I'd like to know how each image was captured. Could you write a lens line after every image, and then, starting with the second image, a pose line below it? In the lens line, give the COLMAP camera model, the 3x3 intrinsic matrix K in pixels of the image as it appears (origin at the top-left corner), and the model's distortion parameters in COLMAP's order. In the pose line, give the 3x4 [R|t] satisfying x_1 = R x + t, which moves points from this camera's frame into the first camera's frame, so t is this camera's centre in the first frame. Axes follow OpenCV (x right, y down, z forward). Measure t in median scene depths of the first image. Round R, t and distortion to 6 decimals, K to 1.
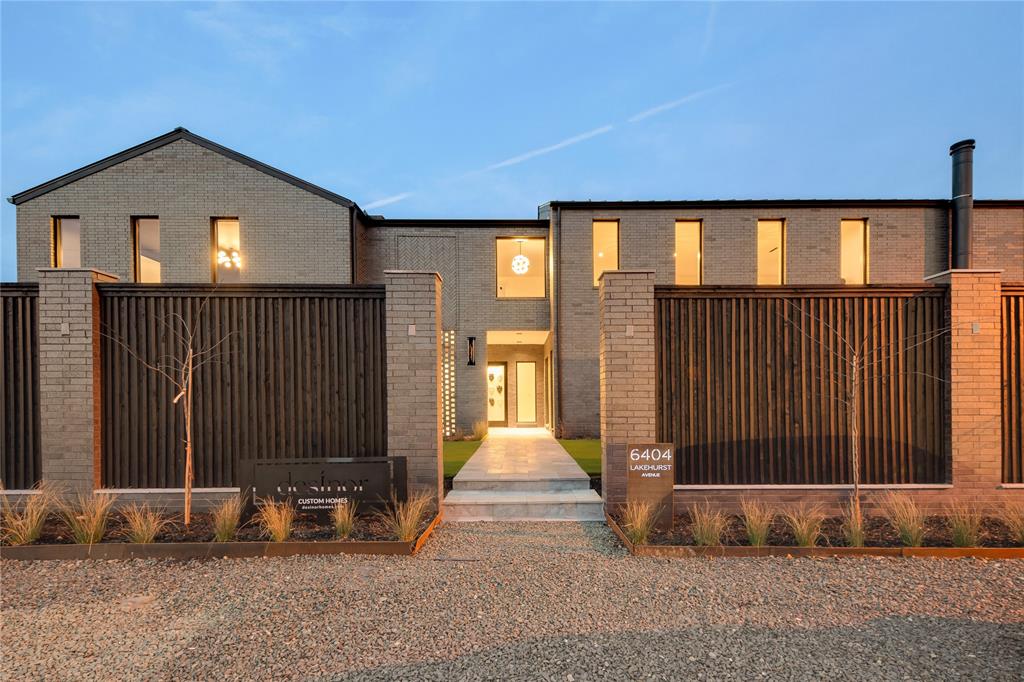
lens RADIAL K [[584.3, 0, 508.1], [0, 584.3, 348.0], [0, 0, 1]] dist [-0.001795, 0.000676]
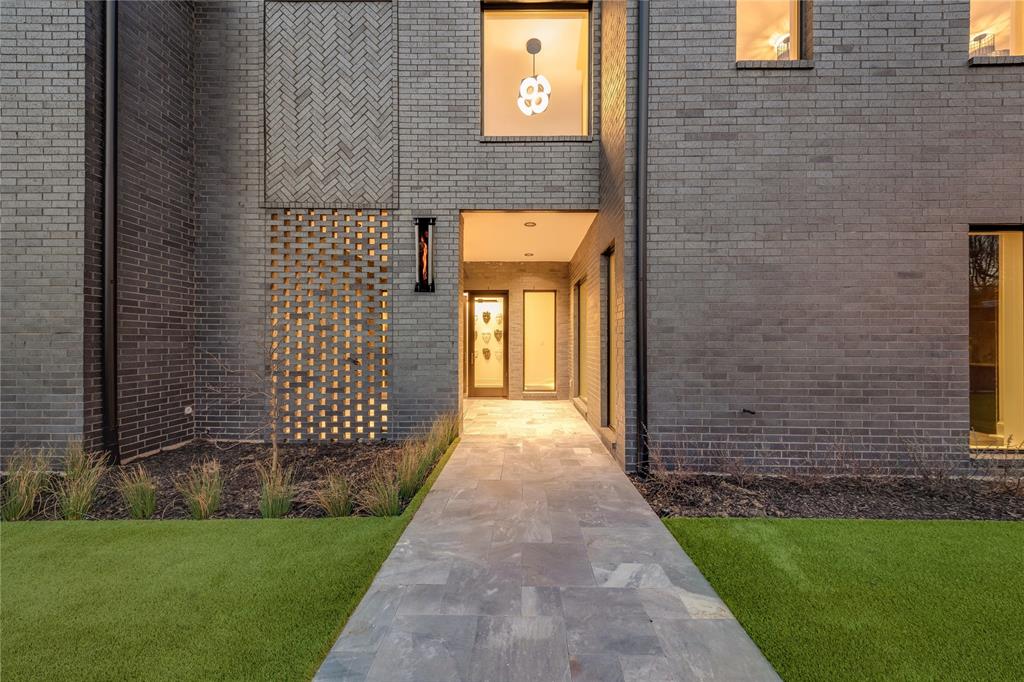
lens RADIAL K [[584.3, 0, 508.1], [0, 584.3, 348.0], [0, 0, 1]] dist [-0.001795, 0.000676]
pose [[0.999926, 0.006295, -0.010426, 0.005633], [-0.005257, 0.995294, 0.096761, 0.027360], [0.010986, -0.096700, 0.995253, 0.441654]]
